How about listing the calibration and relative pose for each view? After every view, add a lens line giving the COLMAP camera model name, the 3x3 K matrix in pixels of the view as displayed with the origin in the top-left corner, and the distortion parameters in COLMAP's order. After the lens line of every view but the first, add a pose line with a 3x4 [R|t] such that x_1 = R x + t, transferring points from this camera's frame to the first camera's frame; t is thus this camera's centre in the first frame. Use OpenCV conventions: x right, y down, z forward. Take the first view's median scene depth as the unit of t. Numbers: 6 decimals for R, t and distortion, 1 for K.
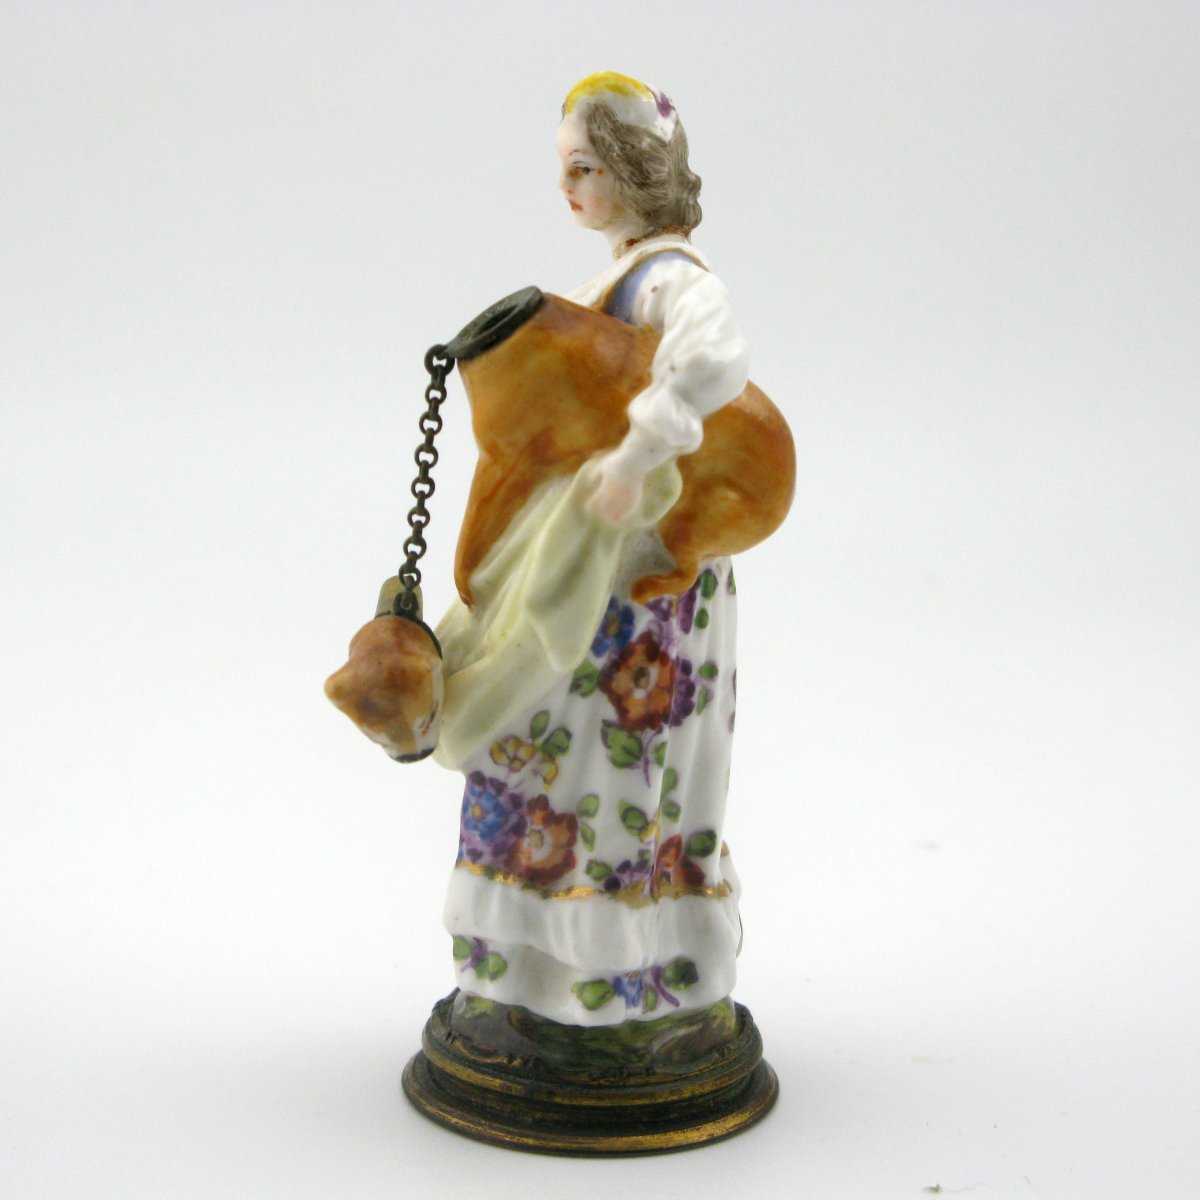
lens RADIAL K [[3159.6, 0, 600.0], [0, 3159.6, 600.0], [0, 0, 1]] dist [-0.093107, -0.009596]
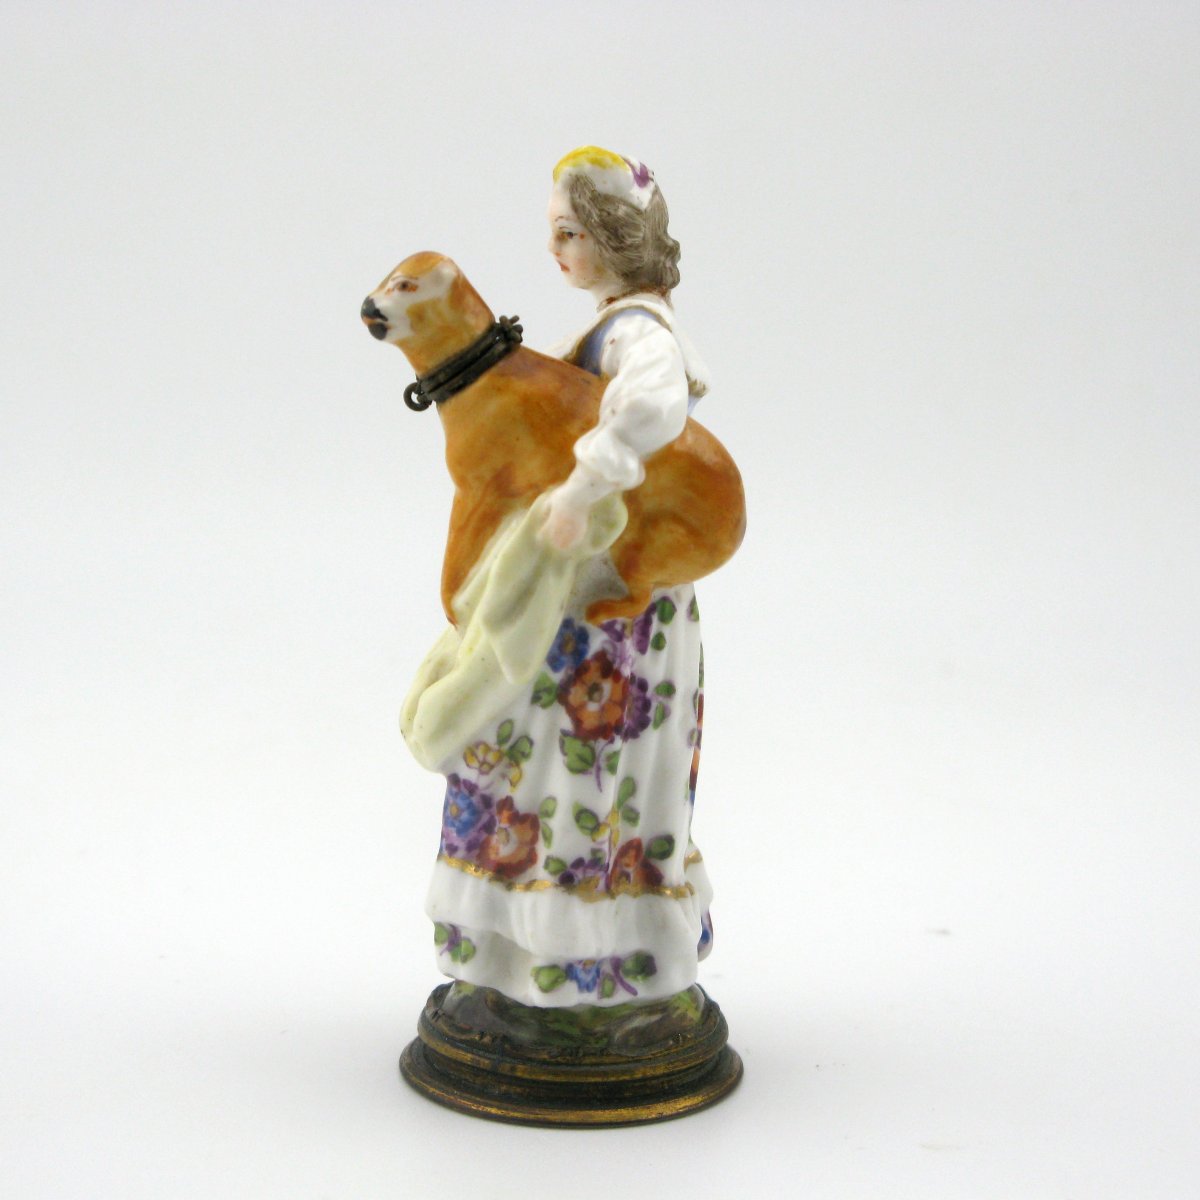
lens RADIAL K [[3159.6, 0, 600.0], [0, 3159.6, 600.0], [0, 0, 1]] dist [-0.093107, -0.009596]
pose [[0.990230, 0.024092, -0.137343, 0.162663], [-0.027762, 0.999305, -0.024865, 0.019424], [0.136649, 0.028435, 0.990211, -0.093858]]
